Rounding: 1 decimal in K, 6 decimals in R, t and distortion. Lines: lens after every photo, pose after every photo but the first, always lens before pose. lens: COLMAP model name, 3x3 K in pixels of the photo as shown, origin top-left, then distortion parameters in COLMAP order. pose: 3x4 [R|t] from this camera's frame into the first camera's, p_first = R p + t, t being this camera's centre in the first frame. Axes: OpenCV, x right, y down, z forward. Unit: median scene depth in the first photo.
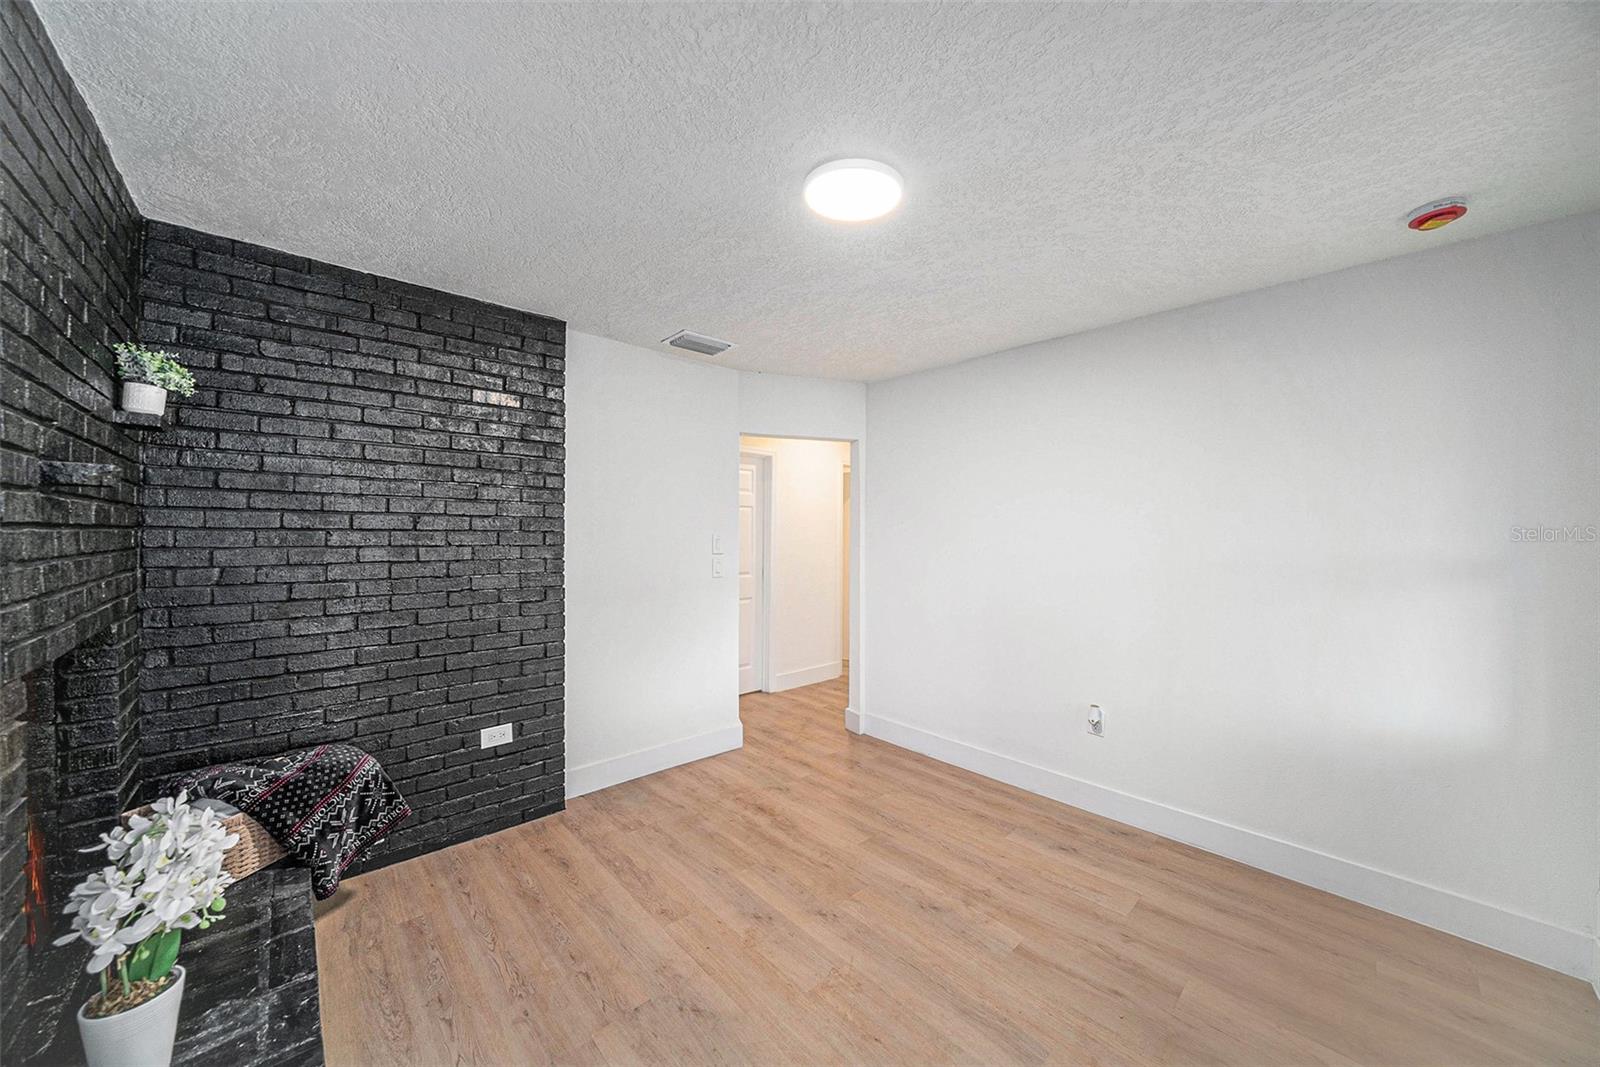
lens RADIAL K [[562.6, 0, 799.9], [0, 562.6, 530.8], [0, 0, 1]] dist [-0.022718, 0.001281]
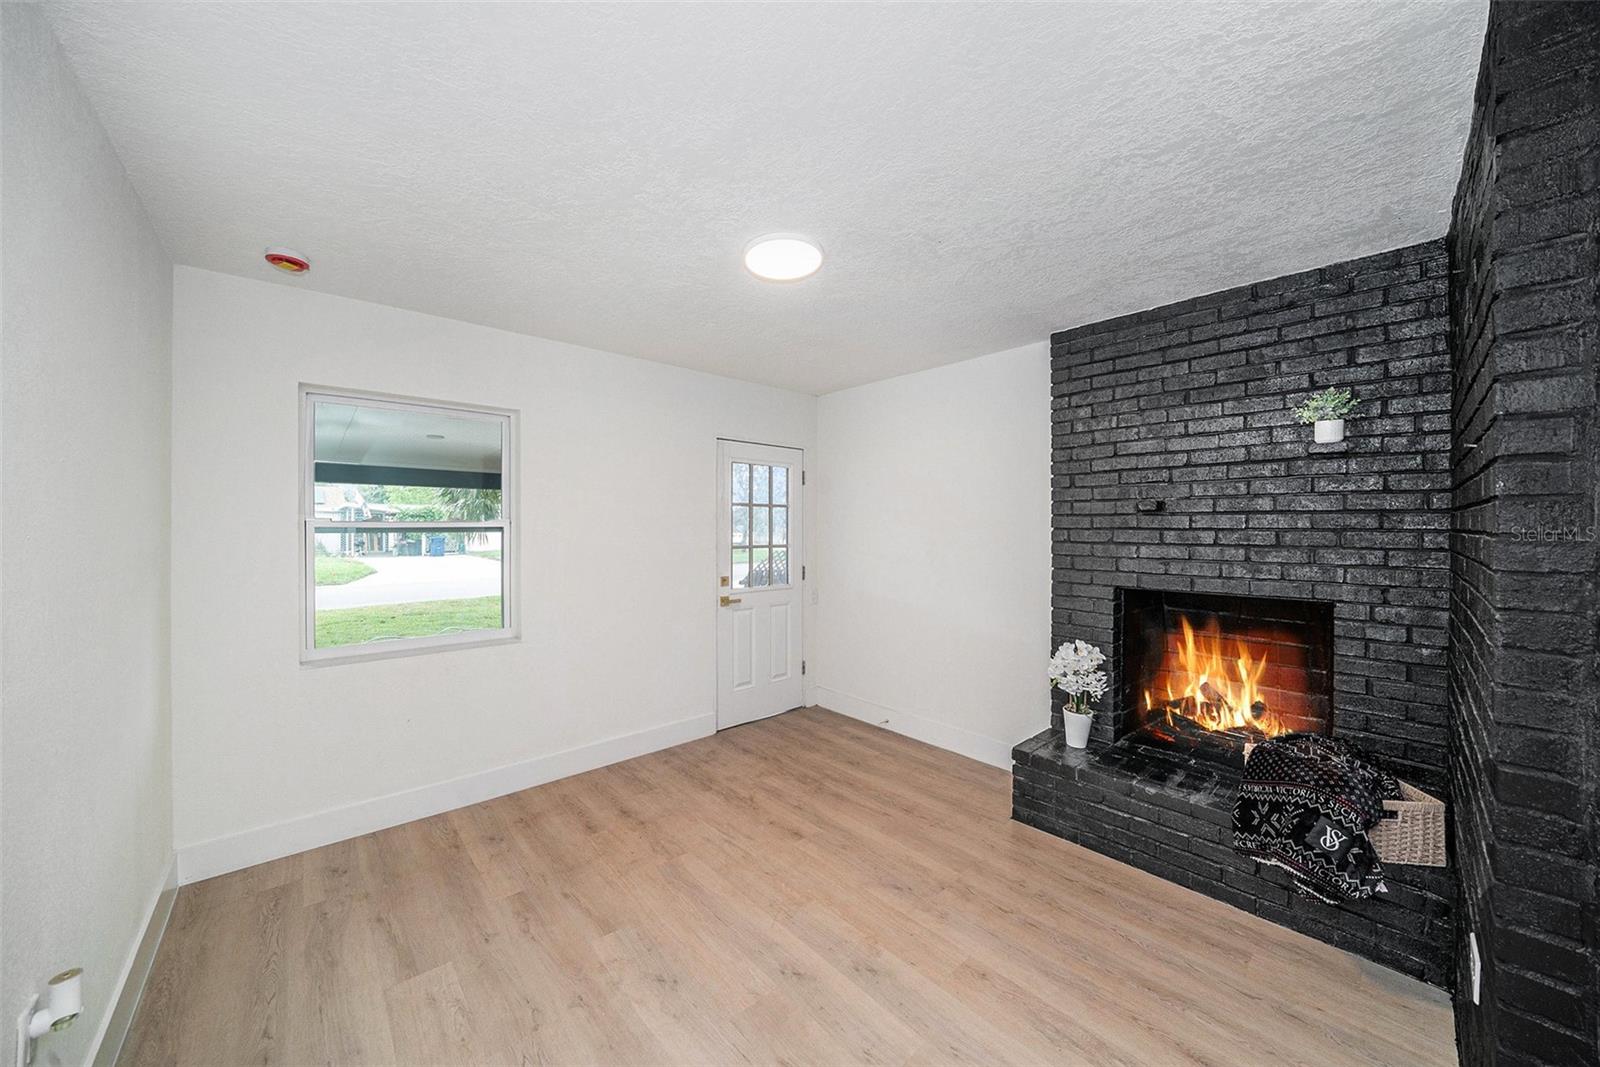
lens RADIAL K [[562.6, 0, 800.7], [0, 562.6, 529.7], [0, 0, 1]] dist [-0.022718, 0.001281]
pose [[-0.999927, -0.009650, 0.007314, 0.037142], [-0.009594, 0.999925, 0.007675, -0.001444], [-0.007387, 0.007605, -0.999944, 1.944169]]
